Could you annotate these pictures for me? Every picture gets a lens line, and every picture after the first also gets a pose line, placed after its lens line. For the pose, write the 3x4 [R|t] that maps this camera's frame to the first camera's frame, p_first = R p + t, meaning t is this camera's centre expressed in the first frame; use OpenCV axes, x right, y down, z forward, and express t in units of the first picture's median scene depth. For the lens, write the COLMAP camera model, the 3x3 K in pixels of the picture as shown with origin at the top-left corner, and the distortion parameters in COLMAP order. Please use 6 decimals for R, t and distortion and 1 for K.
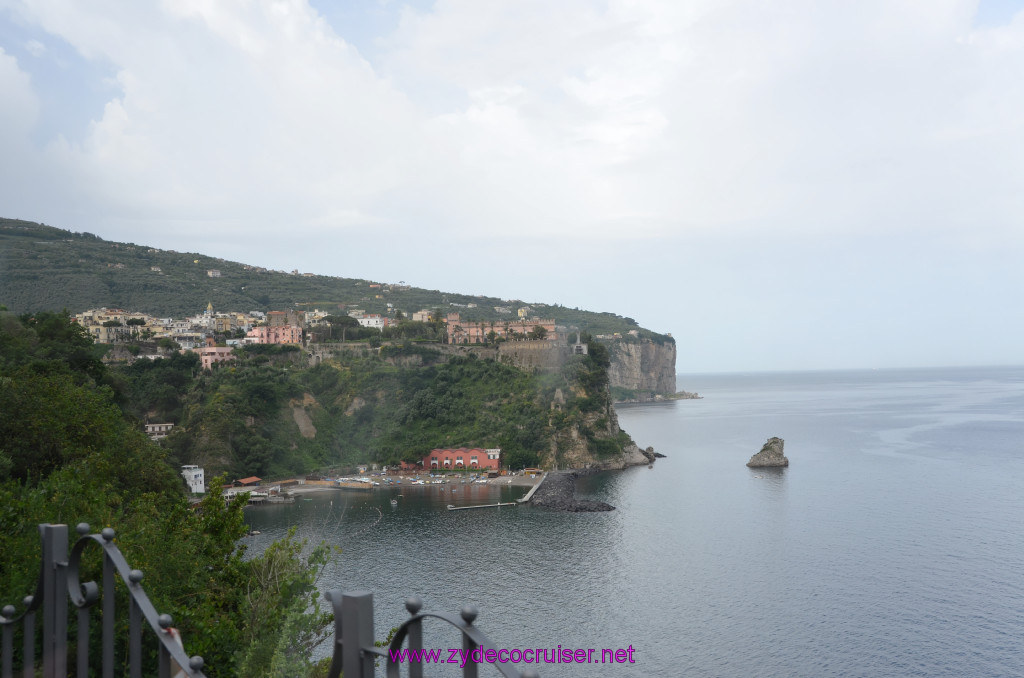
lens RADIAL K [[1116.3, 0, 510.5], [0, 1116.3, 339.9], [0, 0, 1]] dist [-0.027331, 0.000000]
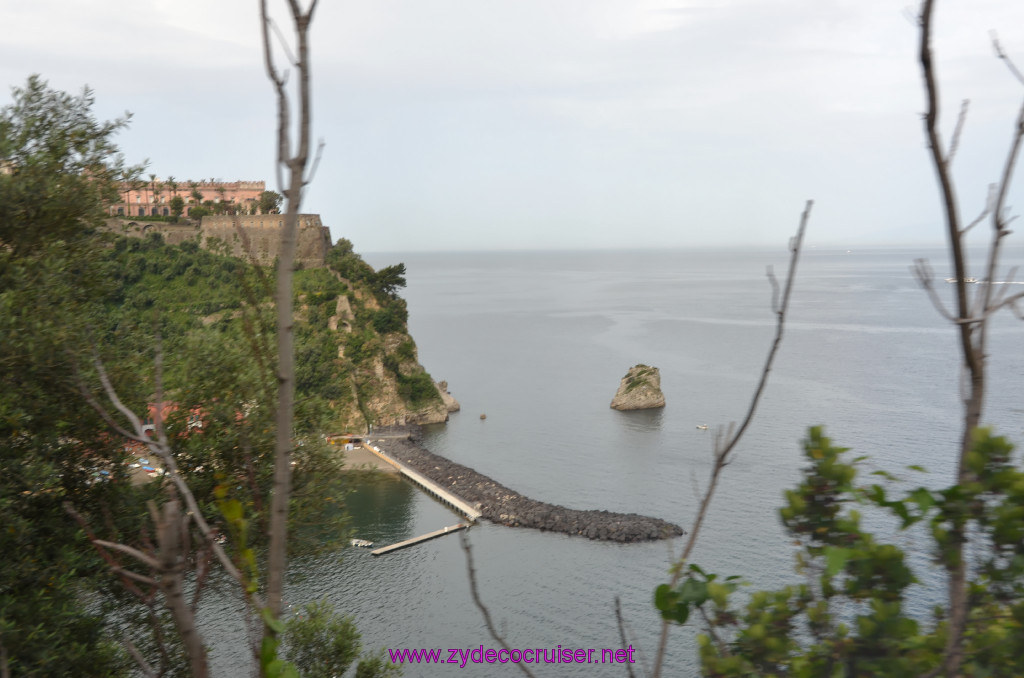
lens RADIAL K [[1221.5, 0, 505.2], [0, 1221.5, 343.3], [0, 0, 1]] dist [0.011000, 0.000000]
pose [[0.895602, -0.019959, 0.444408, -0.165259], [-0.025513, 0.995044, 0.096105, 0.003018], [-0.444124, -0.097410, 0.890654, 0.341139]]
